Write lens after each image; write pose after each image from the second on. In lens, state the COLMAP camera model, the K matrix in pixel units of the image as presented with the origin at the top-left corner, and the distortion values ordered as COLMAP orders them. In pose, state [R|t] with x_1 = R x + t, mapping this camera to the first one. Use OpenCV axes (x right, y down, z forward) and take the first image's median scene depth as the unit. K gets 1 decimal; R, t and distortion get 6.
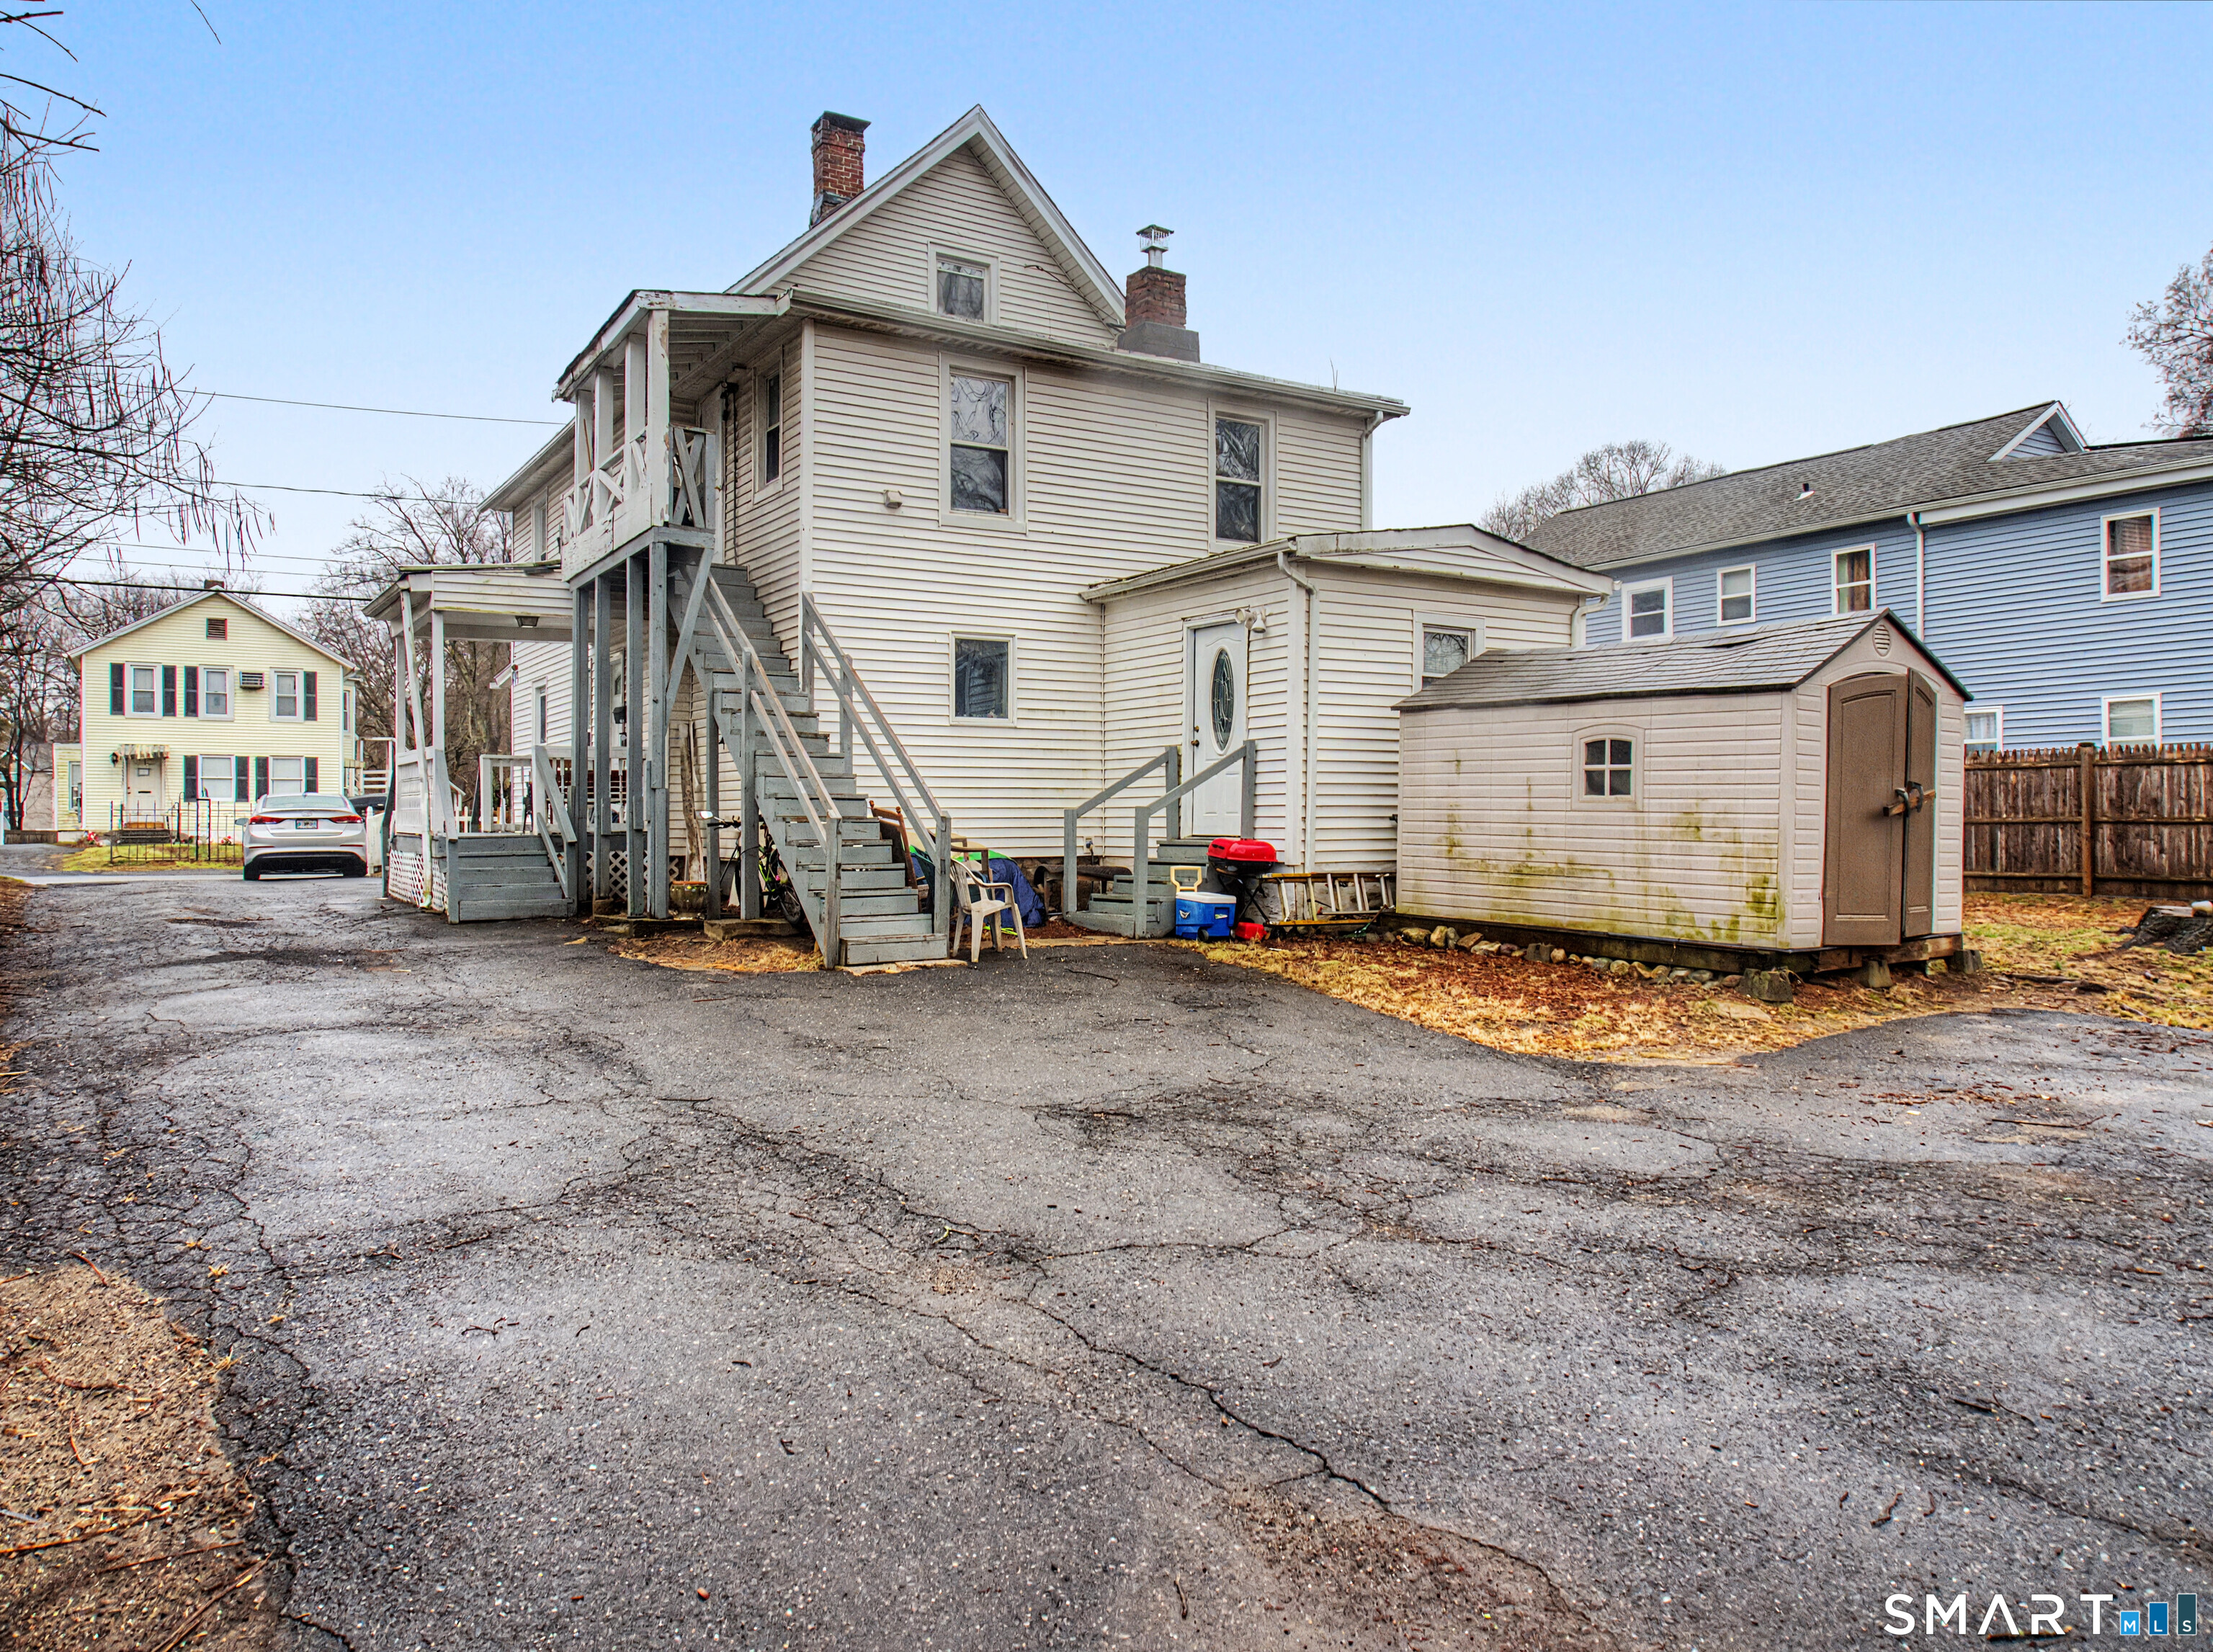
lens RADIAL K [[1546.1, 0, 1102.8], [0, 1546.1, 834.8], [0, 0, 1]] dist [-0.046001, -0.001397]
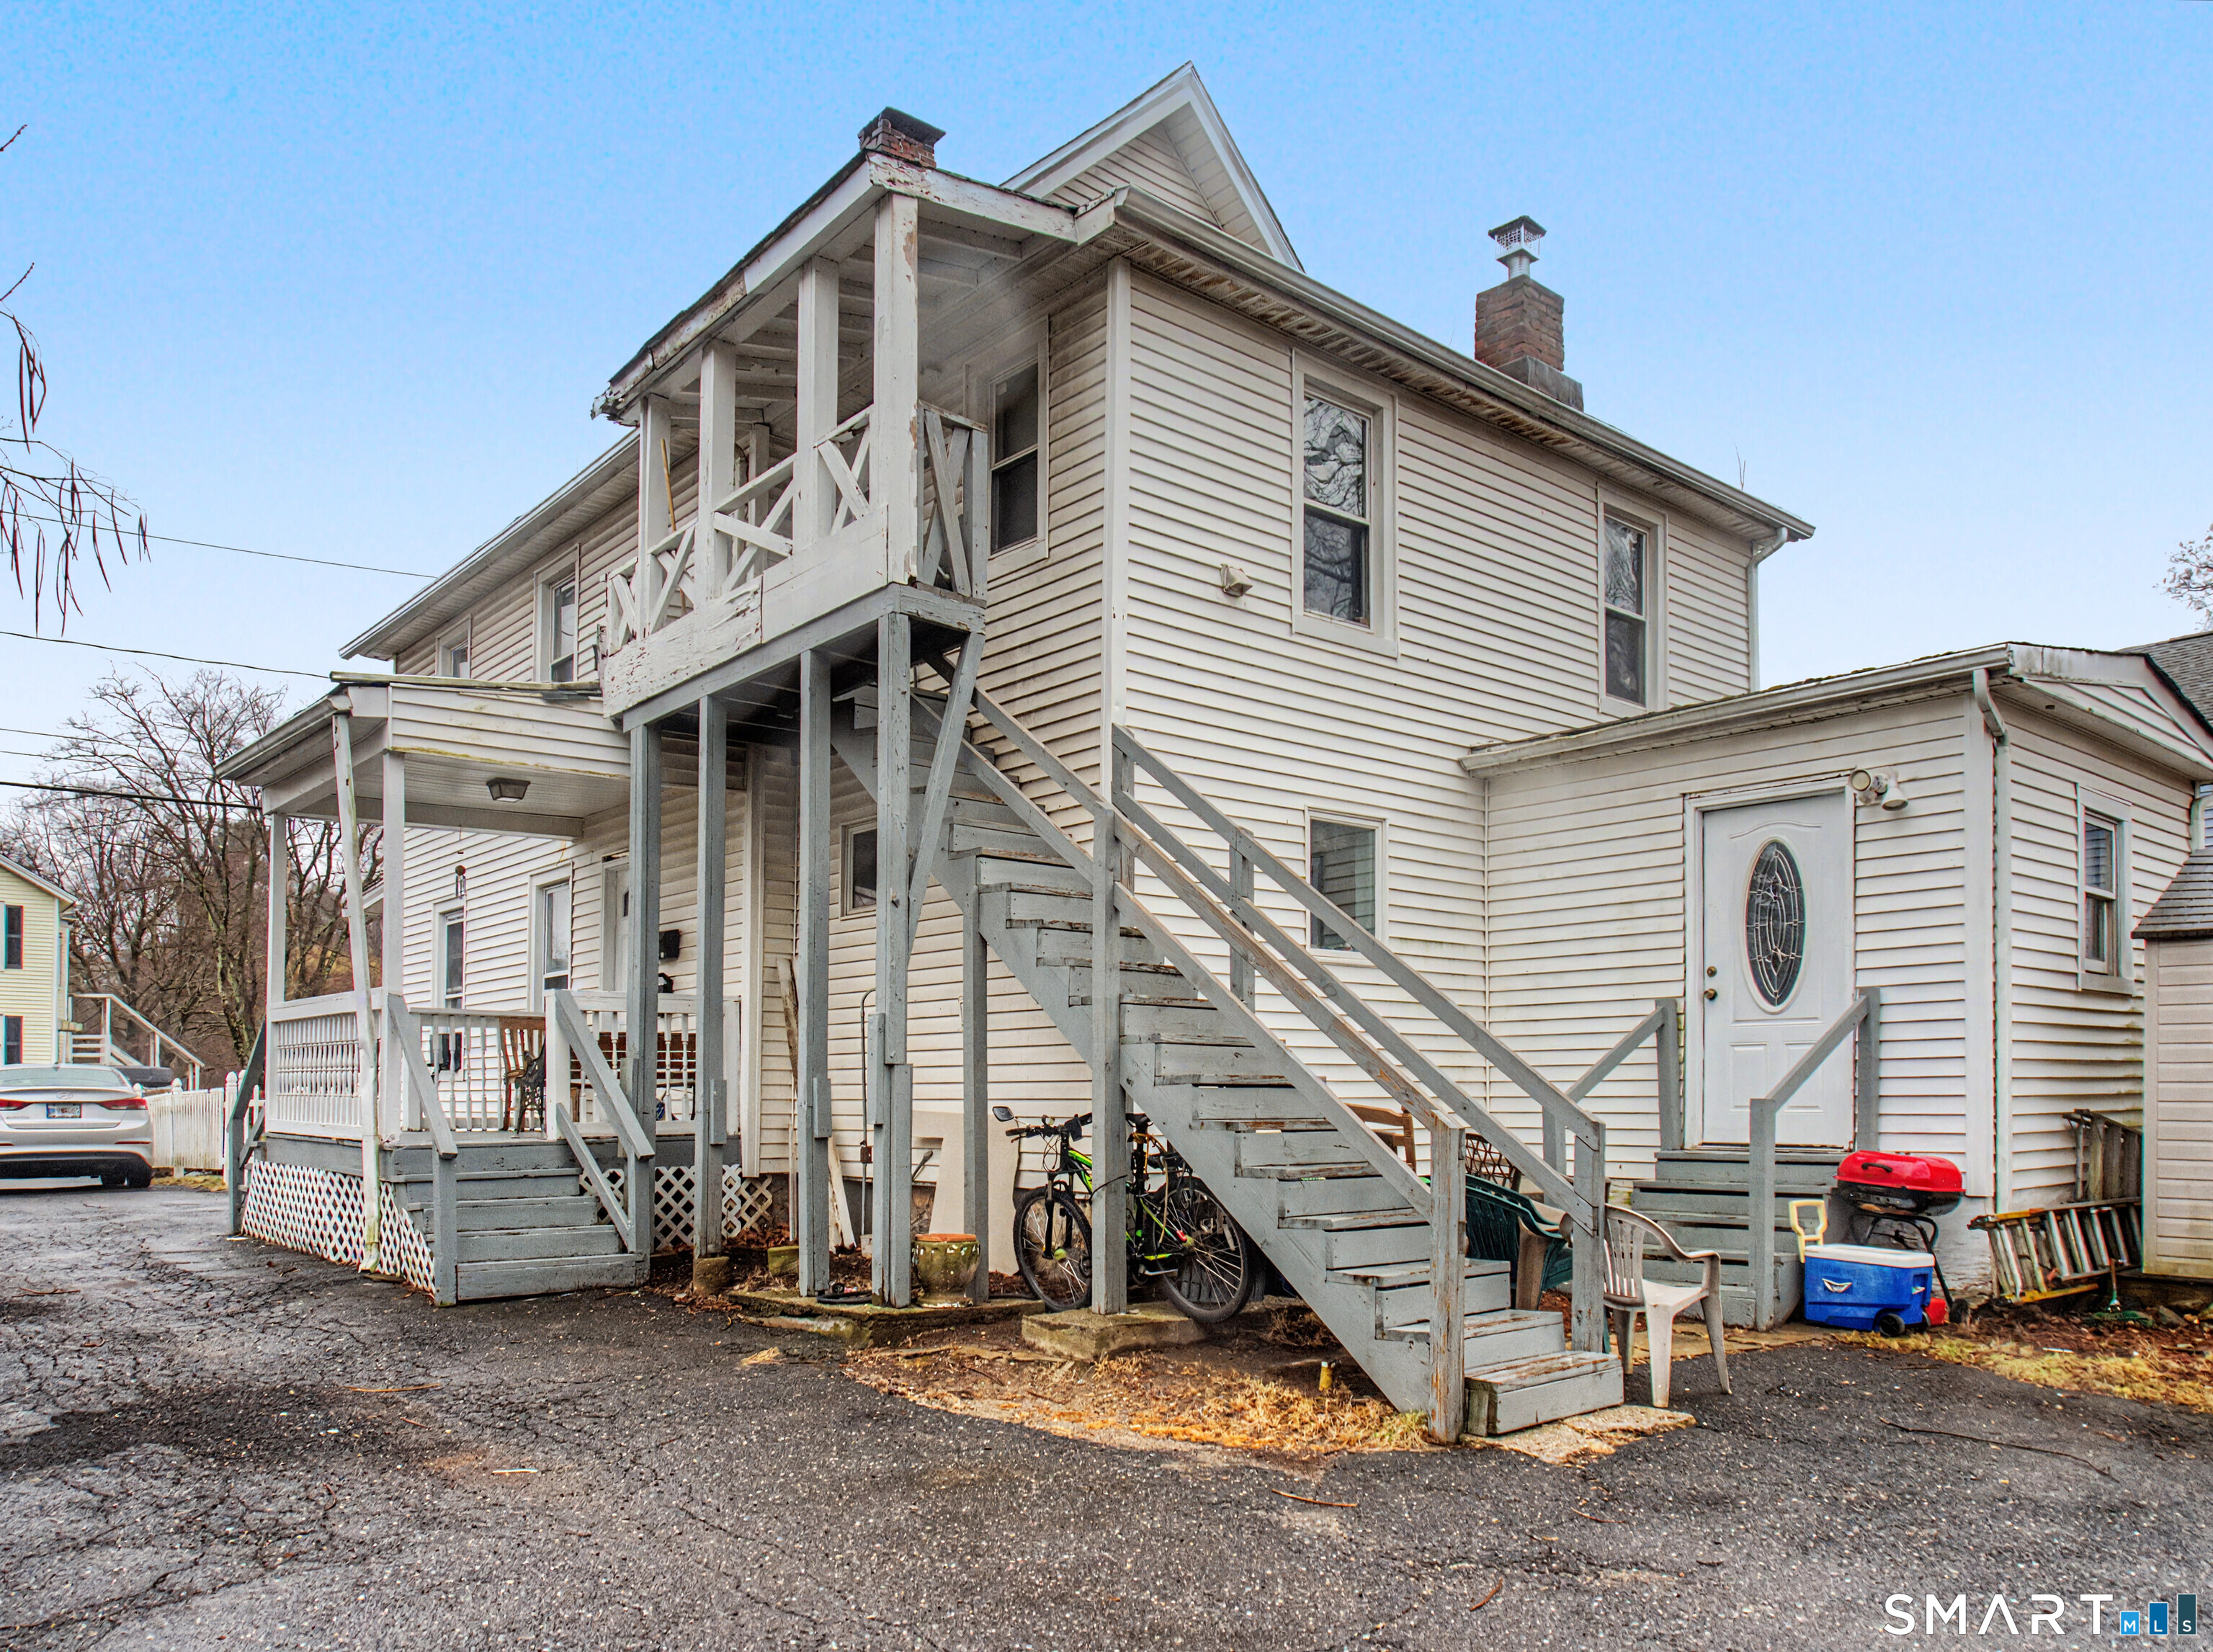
lens RADIAL K [[1636.7, 0, 1111.0], [0, 1636.7, 1054.0], [0, 0, 1]] dist [-0.034532, -0.000693]
pose [[0.990703, 0.004413, 0.135967, -0.259259], [0.000266, 0.999409, -0.034374, -0.012446], [-0.136039, 0.034091, 0.990117, 0.374631]]
